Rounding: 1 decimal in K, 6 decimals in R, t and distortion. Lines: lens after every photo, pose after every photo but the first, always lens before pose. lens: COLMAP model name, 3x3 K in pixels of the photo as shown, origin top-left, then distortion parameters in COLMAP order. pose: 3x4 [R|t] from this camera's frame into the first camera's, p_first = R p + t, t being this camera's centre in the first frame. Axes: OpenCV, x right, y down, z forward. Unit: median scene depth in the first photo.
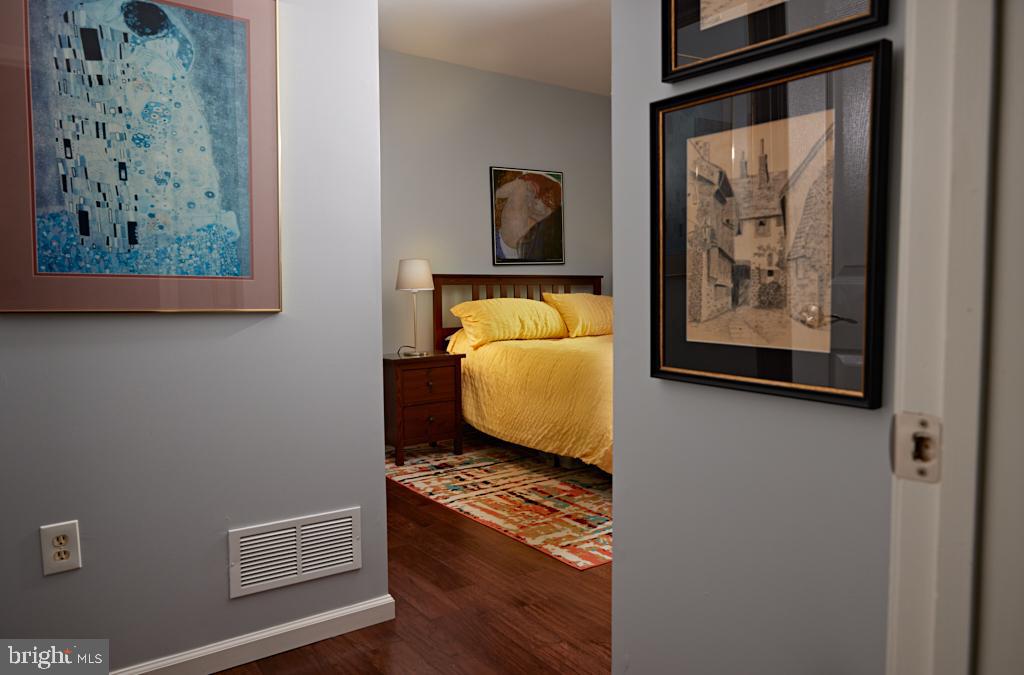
lens RADIAL K [[690.0, 0, 512.0], [0, 690.0, 337.5], [0, 0, 1]] dist [-0.027581, 0.000196]
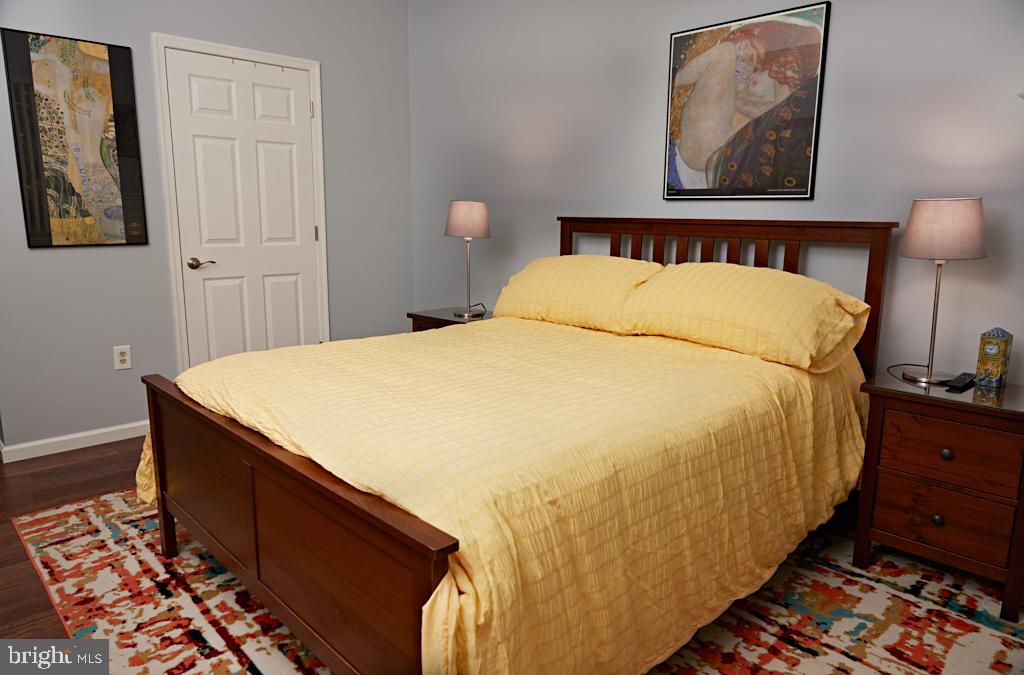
lens RADIAL K [[690.0, 0, 512.0], [0, 690.0, 337.5], [0, 0, 1]] dist [-0.027581, 0.000196]
pose [[0.170607, 0.195212, -0.965808, 0.562875], [-0.094273, 0.978916, 0.181208, -0.083537], [0.980819, 0.060135, 0.185413, 0.757154]]
